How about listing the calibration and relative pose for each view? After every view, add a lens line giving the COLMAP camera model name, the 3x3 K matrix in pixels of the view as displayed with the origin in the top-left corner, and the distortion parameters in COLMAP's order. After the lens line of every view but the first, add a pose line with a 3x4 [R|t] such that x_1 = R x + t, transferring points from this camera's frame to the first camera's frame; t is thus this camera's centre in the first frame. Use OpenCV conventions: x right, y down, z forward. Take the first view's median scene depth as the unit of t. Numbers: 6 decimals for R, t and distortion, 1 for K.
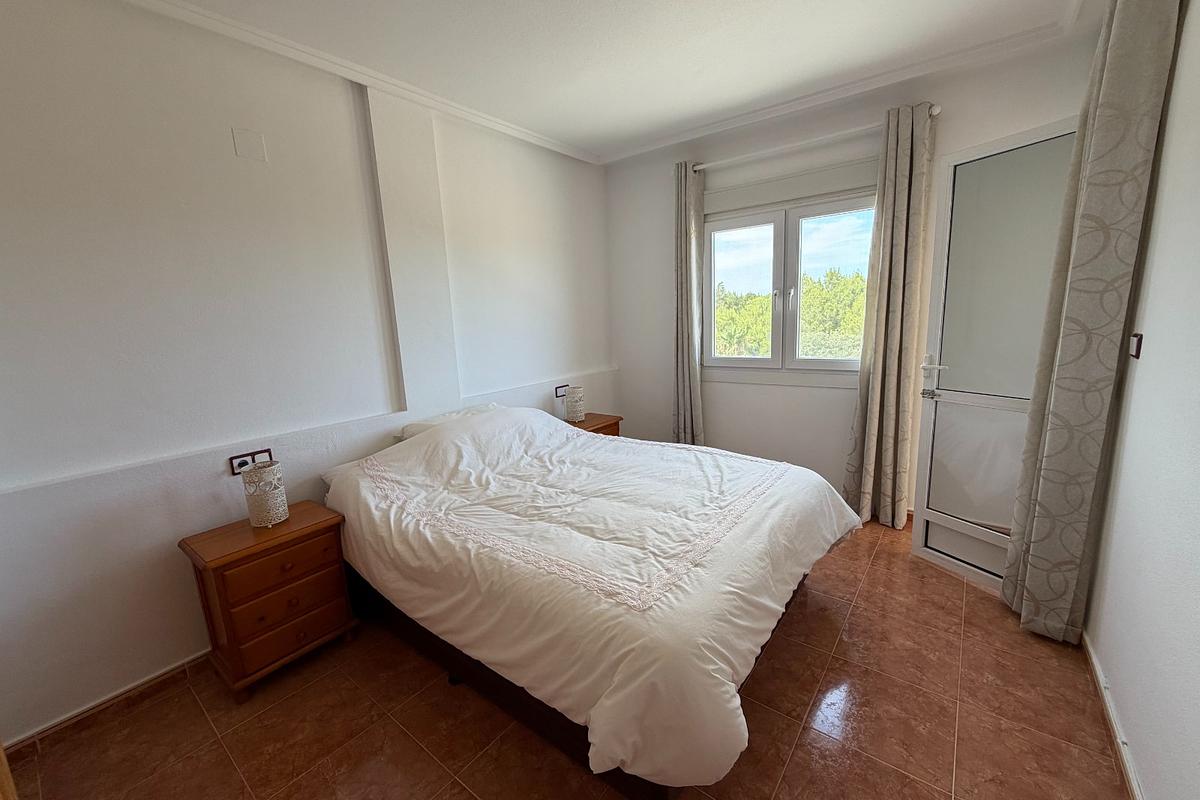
lens RADIAL K [[478.1, 0, 601.8], [0, 478.1, 399.8], [0, 0, 1]] dist [0.001654, 0.000340]
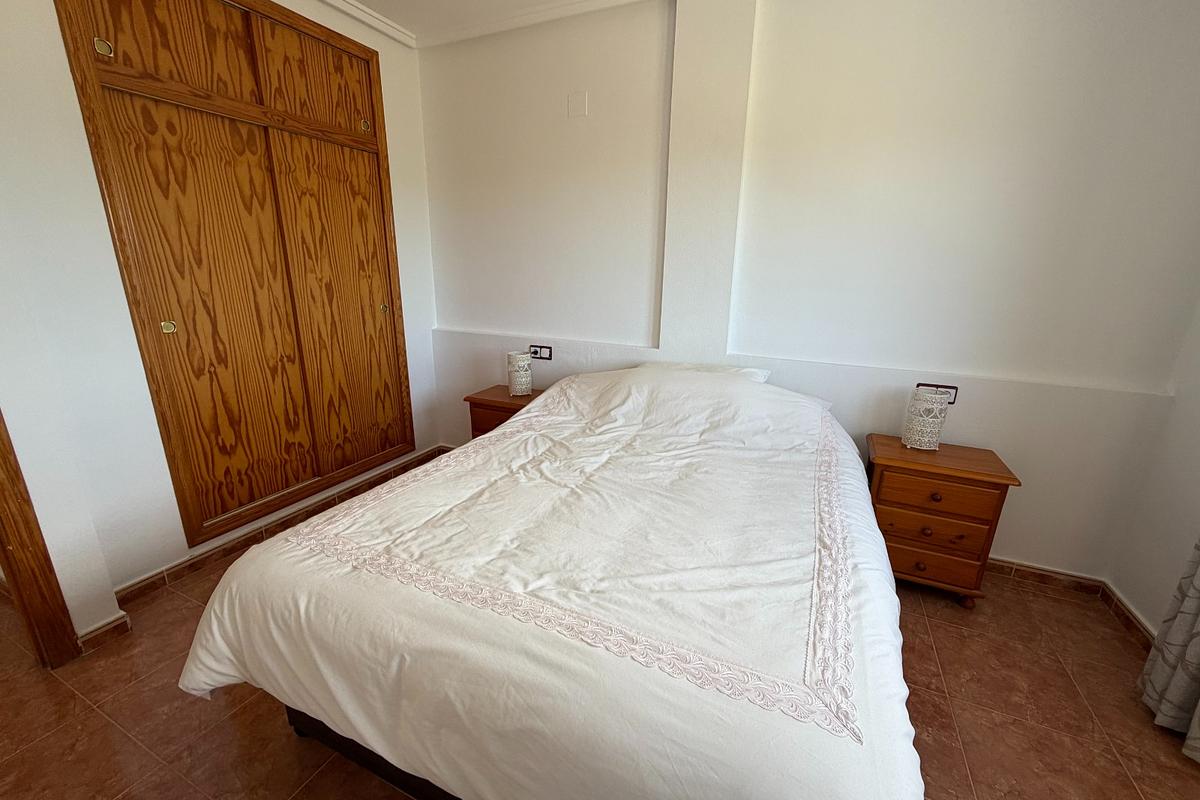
lens RADIAL K [[478.1, 0, 600.7], [0, 478.1, 402.3], [0, 0, 1]] dist [0.001654, 0.000340]
pose [[0.214340, 0.314132, -0.924867, 0.634121], [-0.198634, 0.941106, 0.273614, -0.147125], [0.956349, 0.125064, 0.264114, 0.769508]]
